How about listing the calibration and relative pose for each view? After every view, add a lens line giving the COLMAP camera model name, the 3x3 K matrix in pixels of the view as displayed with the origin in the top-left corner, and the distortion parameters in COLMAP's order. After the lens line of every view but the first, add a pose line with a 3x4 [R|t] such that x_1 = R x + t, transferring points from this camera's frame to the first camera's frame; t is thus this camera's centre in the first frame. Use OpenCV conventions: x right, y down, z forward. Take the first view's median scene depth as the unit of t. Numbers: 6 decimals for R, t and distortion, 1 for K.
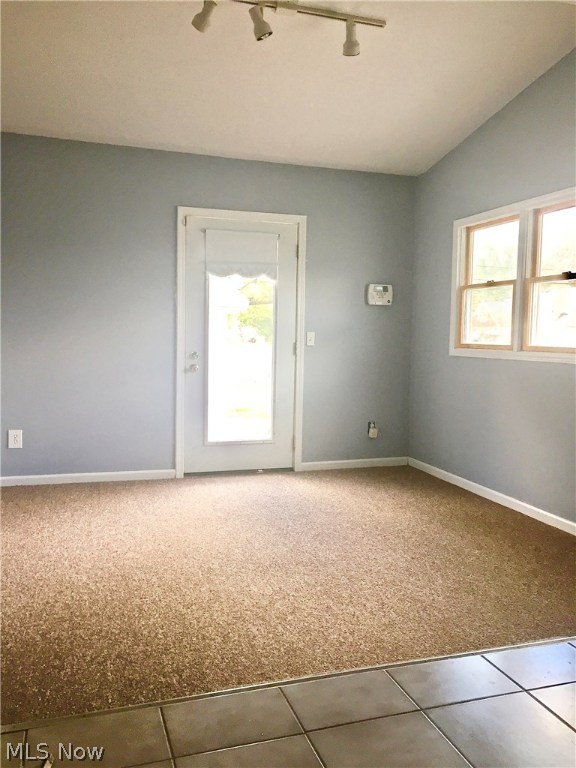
lens RADIAL K [[654.9, 0, 289.2], [0, 654.9, 385.0], [0, 0, 1]] dist [0.072858, -0.094081]
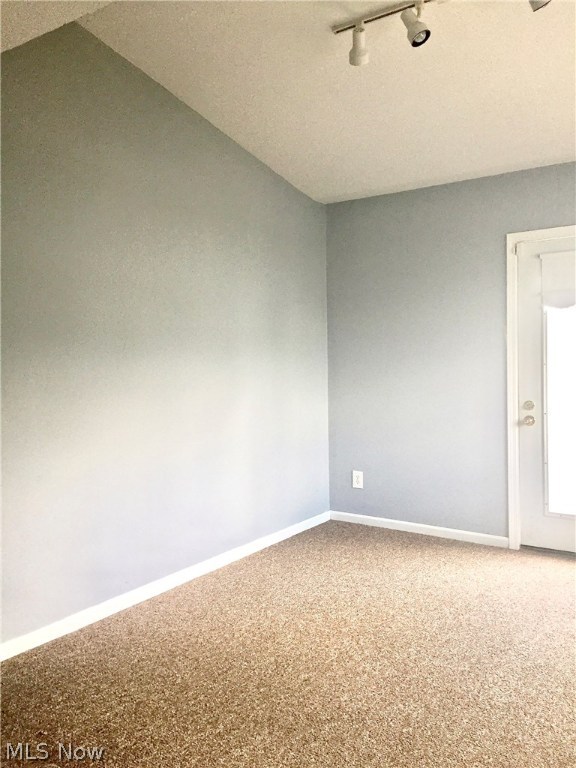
lens RADIAL K [[654.9, 0, 288.4], [0, 654.9, 384.1], [0, 0, 1]] dist [0.072858, -0.094081]
pose [[0.600359, 0.003097, -0.799725, 0.350636], [-0.037923, 0.998978, -0.024600, -0.040440], [0.798831, 0.045097, 0.599863, 0.252206]]
